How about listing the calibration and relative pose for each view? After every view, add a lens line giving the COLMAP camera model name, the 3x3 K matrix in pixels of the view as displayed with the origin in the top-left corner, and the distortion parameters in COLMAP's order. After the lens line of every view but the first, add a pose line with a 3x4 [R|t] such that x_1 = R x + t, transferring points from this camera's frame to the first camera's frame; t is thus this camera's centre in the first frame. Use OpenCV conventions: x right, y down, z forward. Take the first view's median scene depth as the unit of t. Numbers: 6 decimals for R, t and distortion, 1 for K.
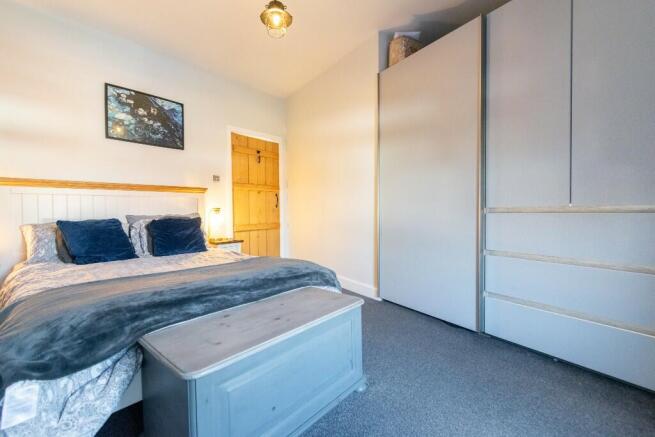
lens RADIAL K [[295.6, 0, 327.5], [0, 295.6, 218.5], [0, 0, 1]] dist [-0.000539, -0.000209]
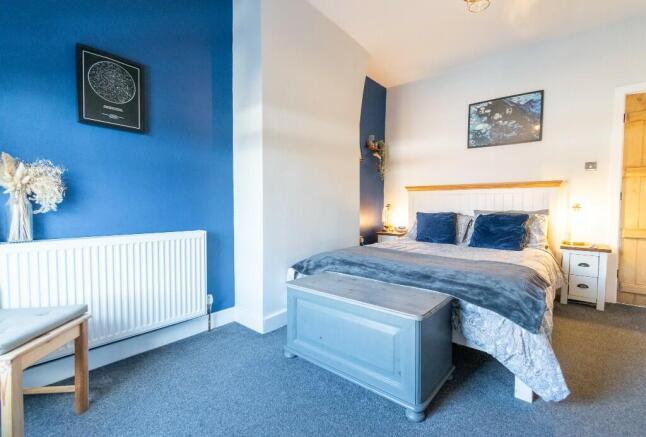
lens RADIAL K [[286.6, 0, 323.0], [0, 286.6, 218.5], [0, 0, 1]] dist [-0.000900, 0.000083]
pose [[-0.001777, 0.052745, -0.998606, 0.454448], [-0.032806, 0.998067, 0.052775, -0.016735], [0.999460, 0.032854, -0.000043, 0.362887]]
